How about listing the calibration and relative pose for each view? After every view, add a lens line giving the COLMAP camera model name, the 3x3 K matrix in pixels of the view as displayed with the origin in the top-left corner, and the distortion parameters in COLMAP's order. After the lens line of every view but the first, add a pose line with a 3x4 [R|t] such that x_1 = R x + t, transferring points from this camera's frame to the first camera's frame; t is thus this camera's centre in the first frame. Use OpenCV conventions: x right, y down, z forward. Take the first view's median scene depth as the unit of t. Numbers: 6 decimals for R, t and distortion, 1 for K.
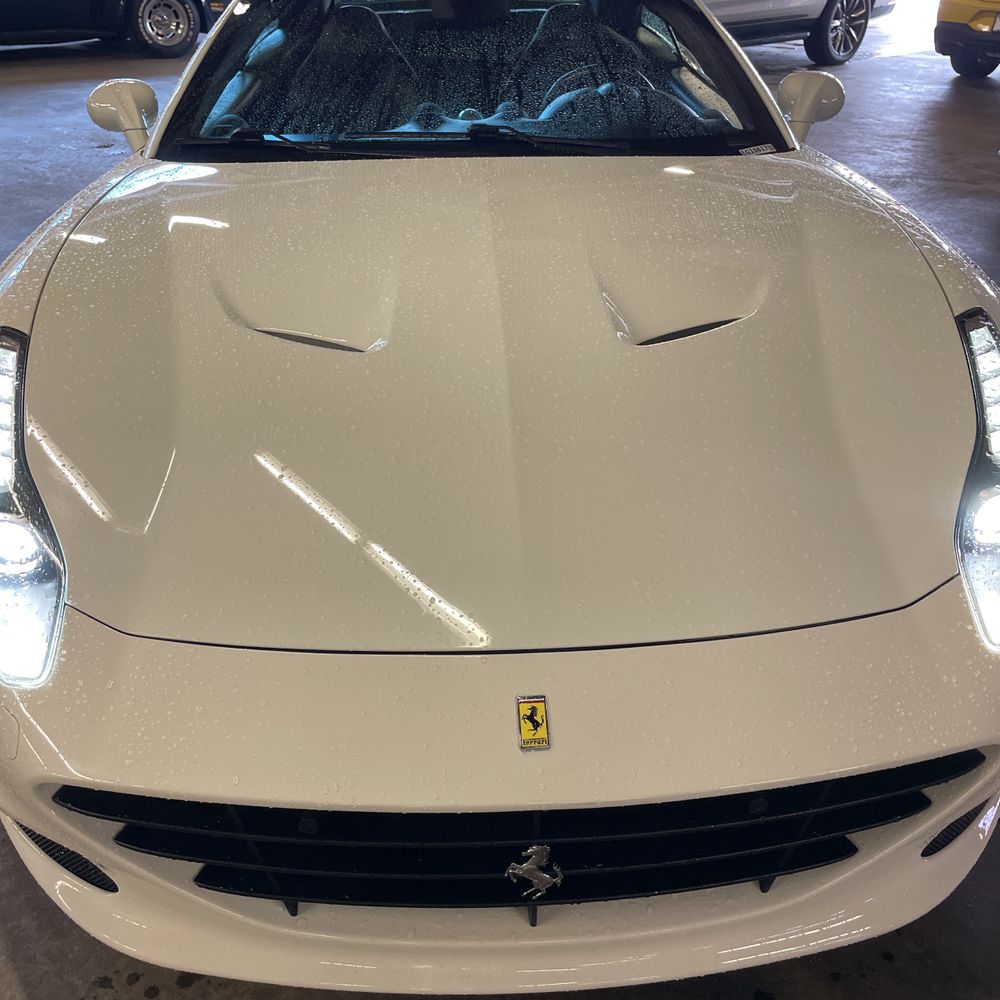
lens RADIAL K [[1012.6, 0, 496.8], [0, 1012.6, 483.1], [0, 0, 1]] dist [0.079798, -0.107087]
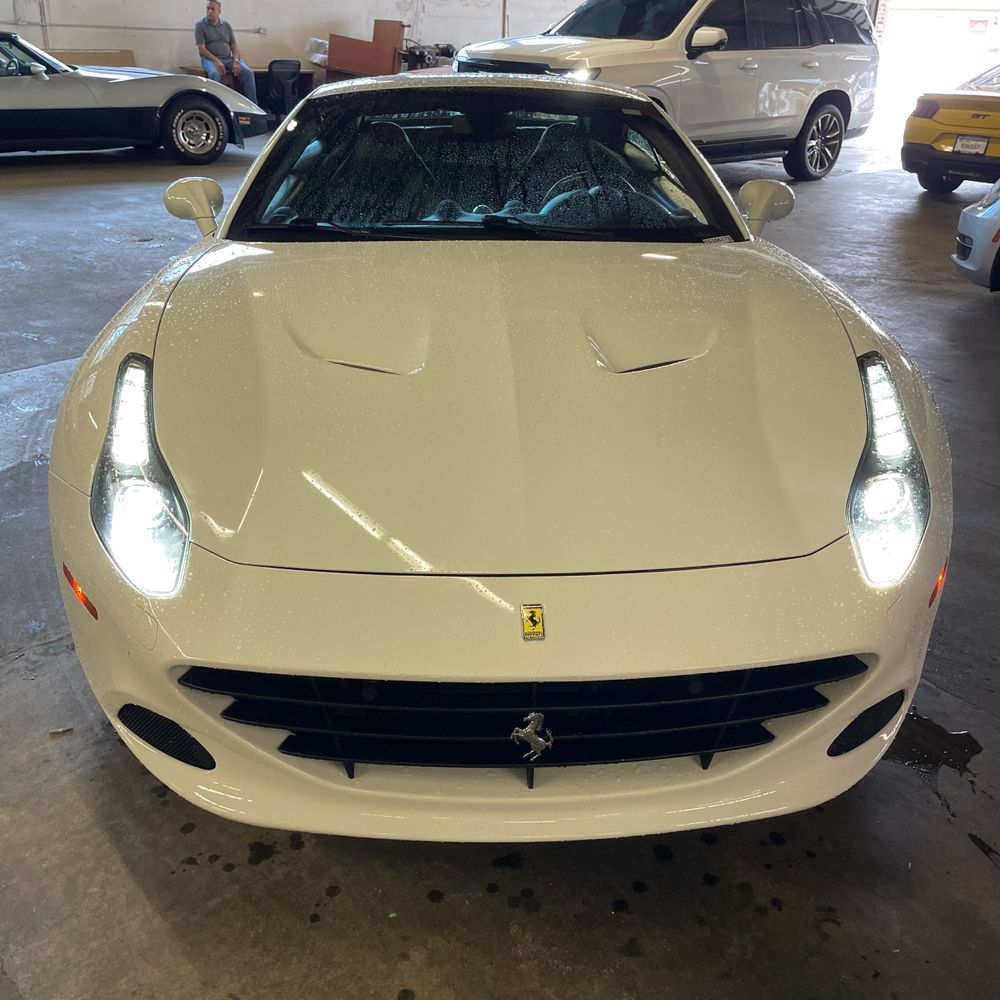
lens RADIAL K [[1012.6, 0, 496.8], [0, 1012.6, 483.1], [0, 0, 1]] dist [0.079798, -0.107087]
pose [[0.999898, 0.014027, 0.002842, -0.008989], [-0.013686, 0.995206, -0.096837, 0.082611], [-0.004187, 0.096788, 0.995296, -0.178512]]
